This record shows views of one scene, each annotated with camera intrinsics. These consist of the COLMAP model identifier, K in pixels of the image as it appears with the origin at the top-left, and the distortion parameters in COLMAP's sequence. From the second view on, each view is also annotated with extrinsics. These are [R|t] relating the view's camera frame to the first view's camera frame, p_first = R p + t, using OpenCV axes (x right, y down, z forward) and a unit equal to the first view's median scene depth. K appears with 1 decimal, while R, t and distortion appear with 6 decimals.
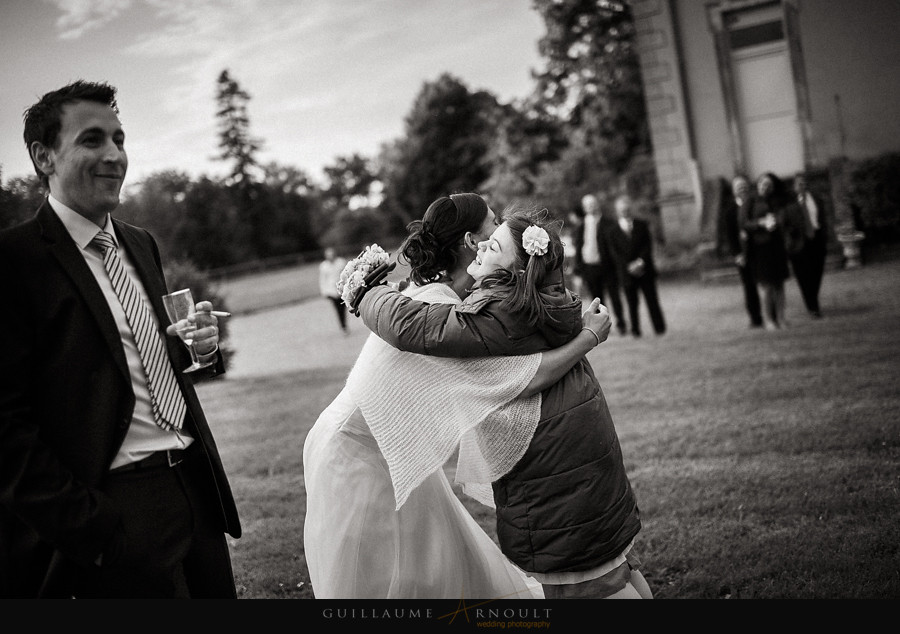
lens RADIAL K [[915.0, 0, 487.5], [0, 915.0, 317.1], [0, 0, 1]] dist [-0.010056, -0.005831]
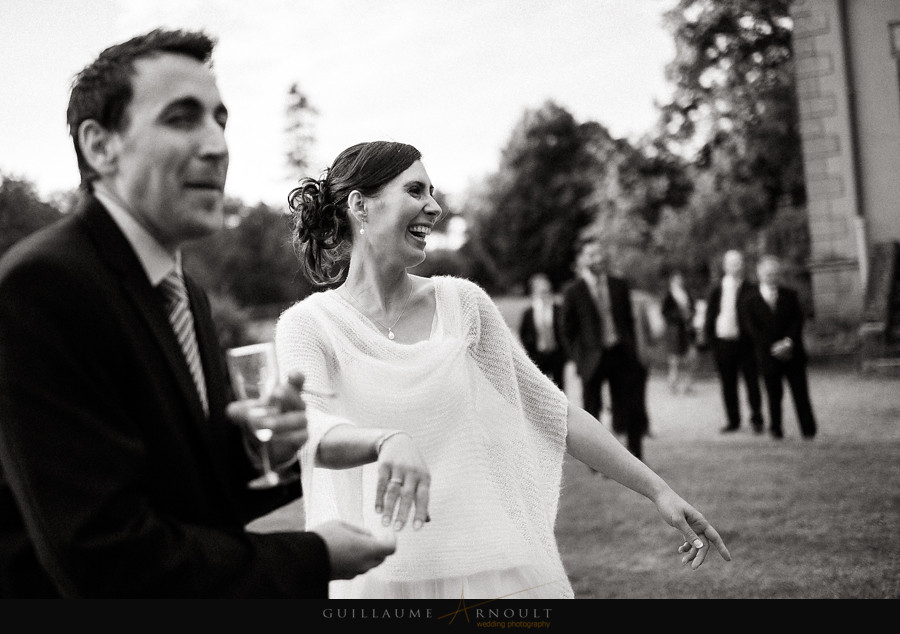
lens RADIAL K [[874.5, 0, 450.0], [0, 874.5, 317.0], [0, 0, 1]] dist [0.009728, 0.002040]
pose [[0.990735, 0.075945, -0.112588, -0.031591], [-0.081440, 0.995660, -0.045035, -0.021664], [0.108679, 0.053787, 0.992621, 0.203056]]
